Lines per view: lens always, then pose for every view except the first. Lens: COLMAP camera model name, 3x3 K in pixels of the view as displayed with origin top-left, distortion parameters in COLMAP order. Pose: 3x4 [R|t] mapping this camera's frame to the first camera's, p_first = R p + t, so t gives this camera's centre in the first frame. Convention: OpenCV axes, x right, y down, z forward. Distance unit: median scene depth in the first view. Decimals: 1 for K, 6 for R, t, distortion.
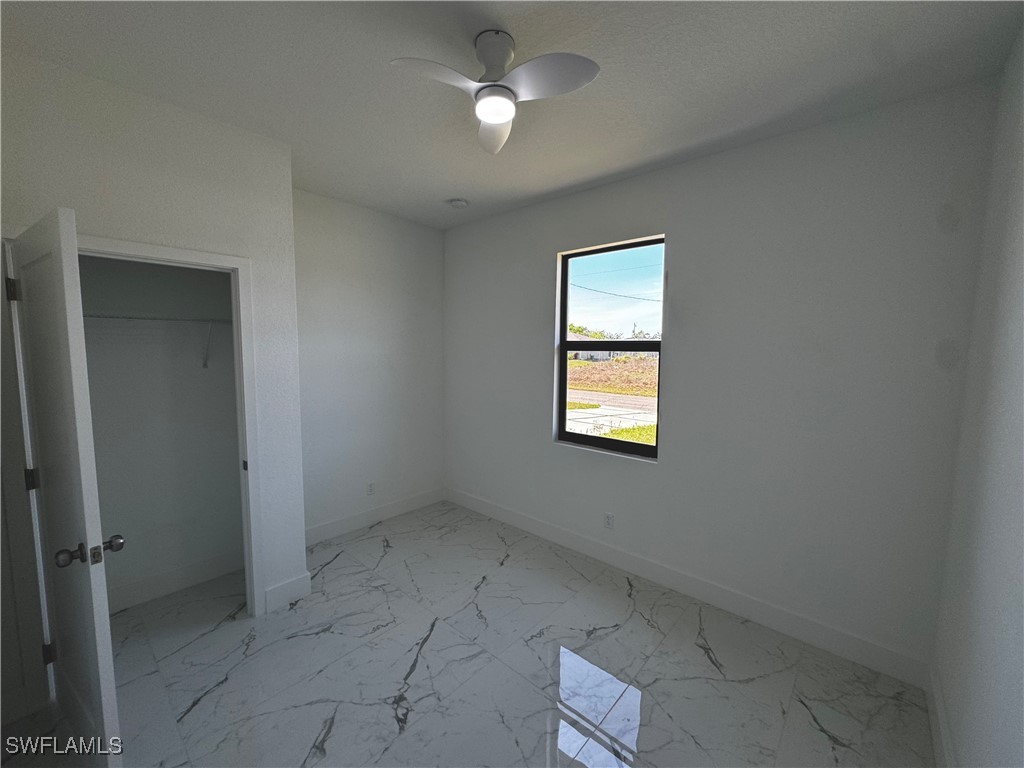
lens RADIAL K [[412.7, 0, 512.0], [0, 412.7, 384.0], [0, 0, 1]] dist [0.013504, 0.000149]
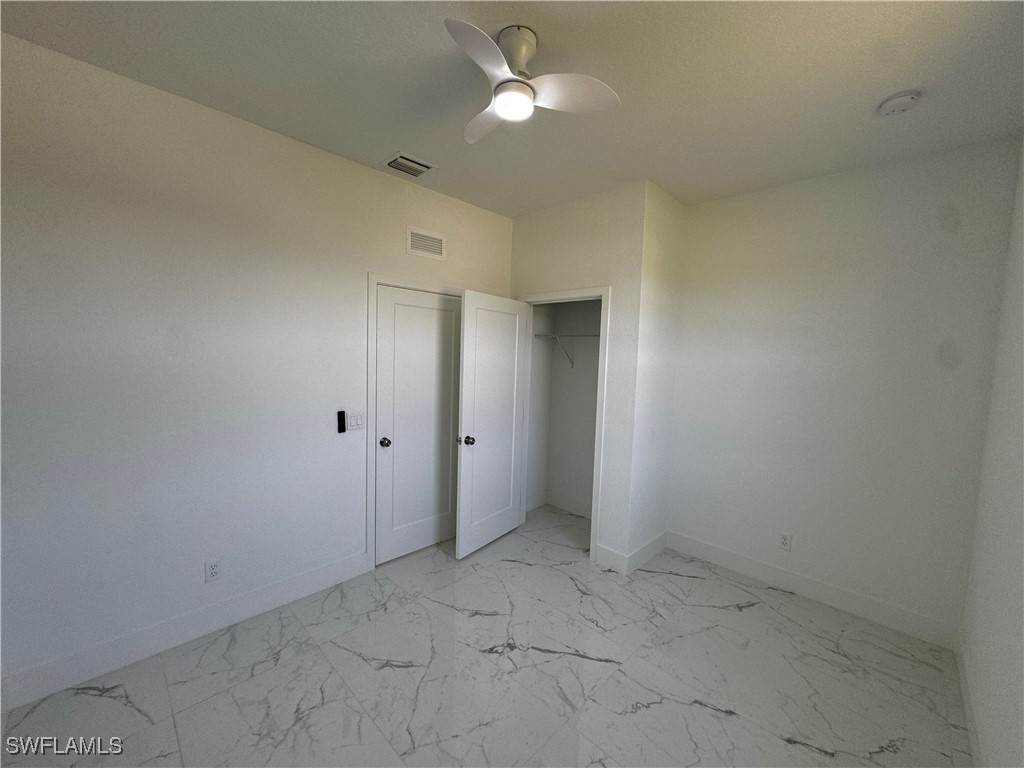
lens RADIAL K [[412.7, 0, 512.0], [0, 412.7, 384.0], [0, 0, 1]] dist [0.013504, 0.000149]
pose [[-0.052691, 0.058727, -0.996883, 0.663156], [-0.121179, 0.990516, 0.064757, -0.039591], [0.991231, 0.124213, -0.045075, 0.749333]]
